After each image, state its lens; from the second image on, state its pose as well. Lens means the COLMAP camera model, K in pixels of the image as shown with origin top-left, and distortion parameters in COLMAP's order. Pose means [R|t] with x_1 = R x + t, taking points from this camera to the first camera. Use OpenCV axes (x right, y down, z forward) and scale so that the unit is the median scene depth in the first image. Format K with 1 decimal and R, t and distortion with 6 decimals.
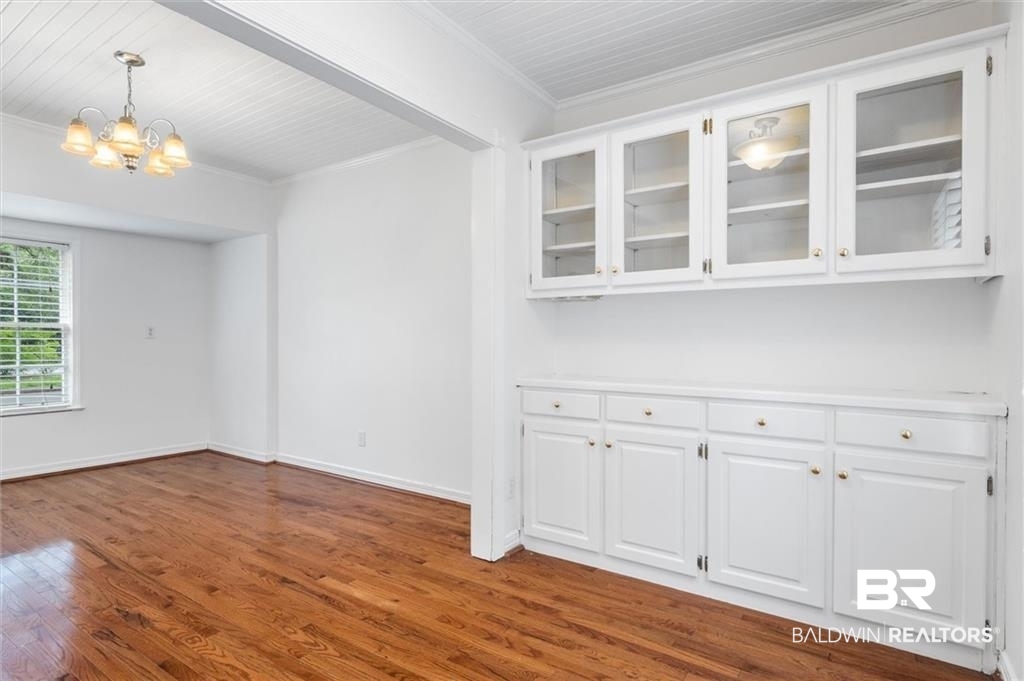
lens RADIAL K [[541.6, 0, 523.8], [0, 541.6, 339.8], [0, 0, 1]] dist [-0.000362, -0.000599]
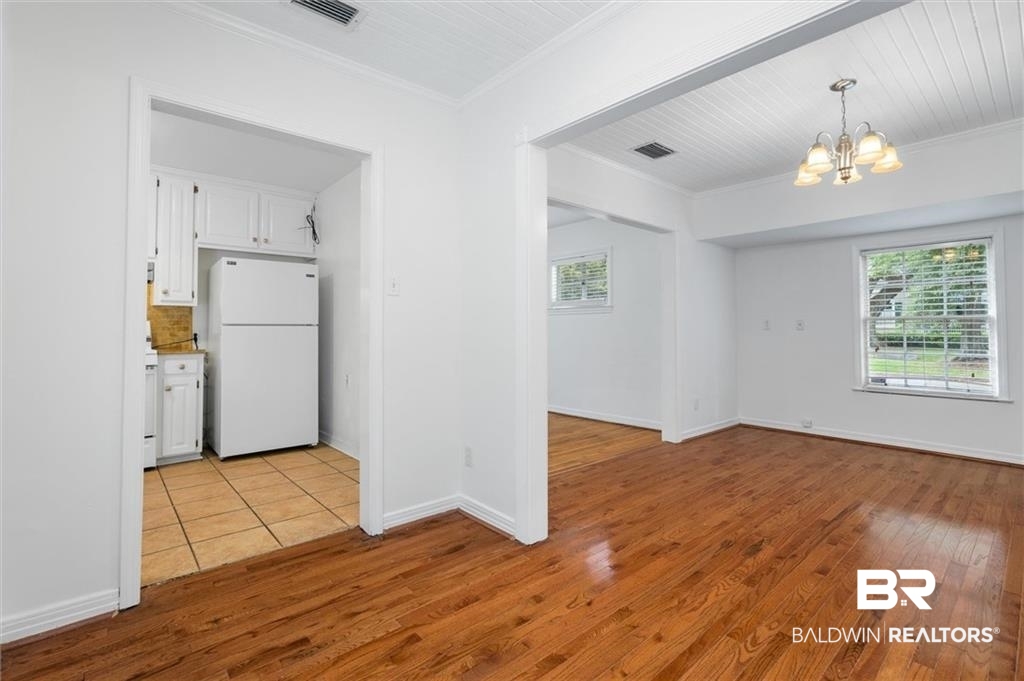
lens RADIAL K [[474.8, 0, 509.5], [0, 474.8, 320.0], [0, 0, 1]] dist [0.000148, 0.000017]
pose [[-0.258084, -0.021299, -0.965888, 0.399351], [-0.003570, 0.999771, -0.021092, 0.002241], [0.966116, -0.001995, -0.258101, 0.568081]]
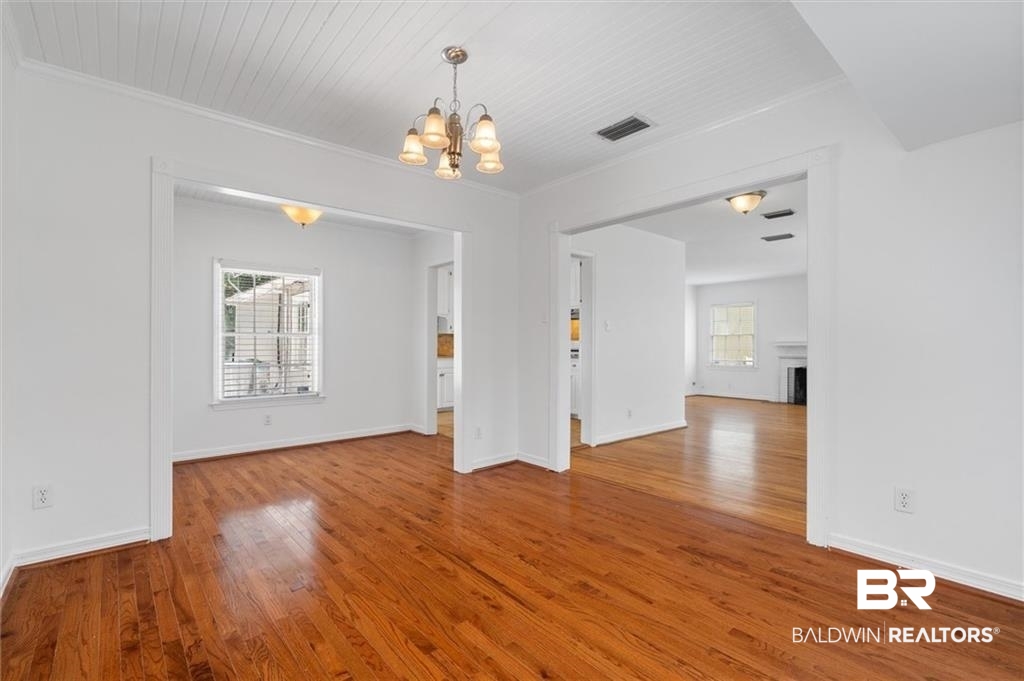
lens RADIAL K [[464.0, 0, 509.0], [0, 464.0, 344.5], [0, 0, 1]] dist [-0.002119, -0.000261]
pose [[-0.962445, -0.001758, 0.271473, -1.030326], [-0.002137, 0.999997, -0.001100, 0.002264], [-0.271470, -0.001639, -0.962446, 1.743570]]
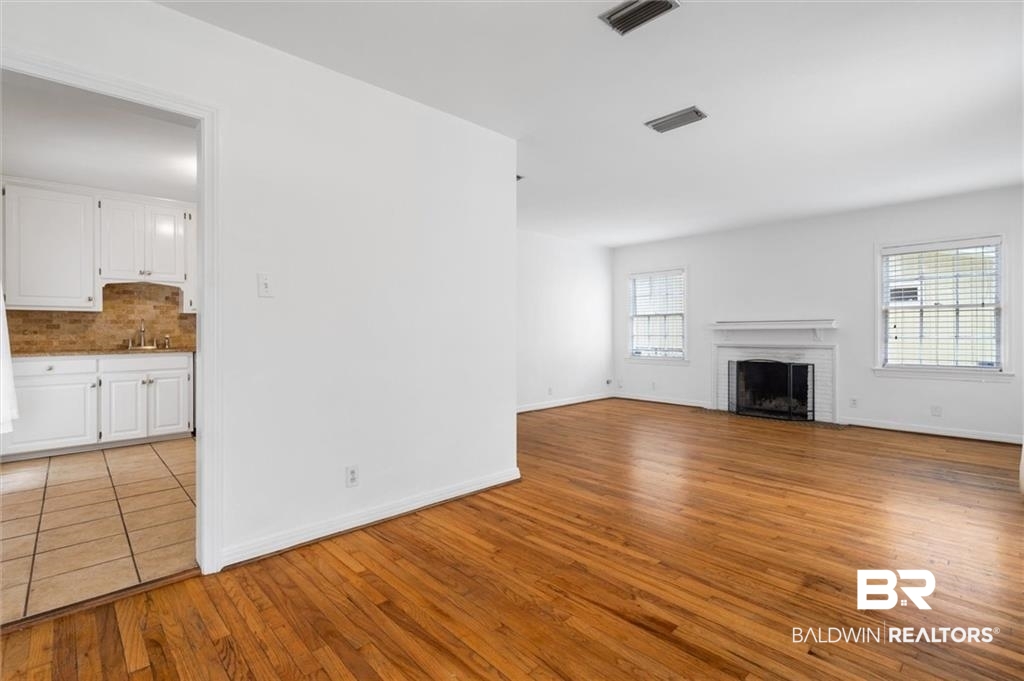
lens RADIAL K [[470.6, 0, 513.5], [0, 470.6, 330.4], [0, 0, 1]] dist [-0.002695, -0.000364]
pose [[-0.977128, 0.003978, 0.212614, -1.510168], [0.003854, 0.999992, -0.000997, 0.007179], [-0.212616, -0.000154, -0.977136, 0.513575]]
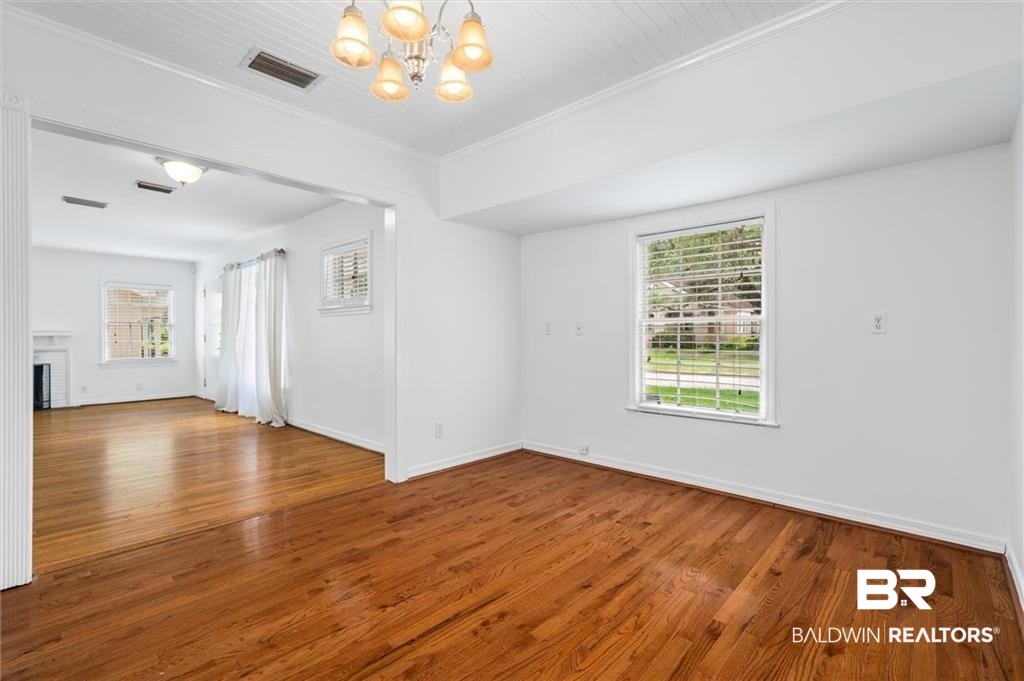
lens RADIAL K [[464.0, 0, 509.0], [0, 464.0, 344.5], [0, 0, 1]] dist [-0.002119, -0.000261]
pose [[-0.161944, 0.018209, -0.986632, -0.184185], [-0.000549, 0.999828, 0.018543, -0.000358], [0.986800, 0.003545, -0.161906, 1.193338]]
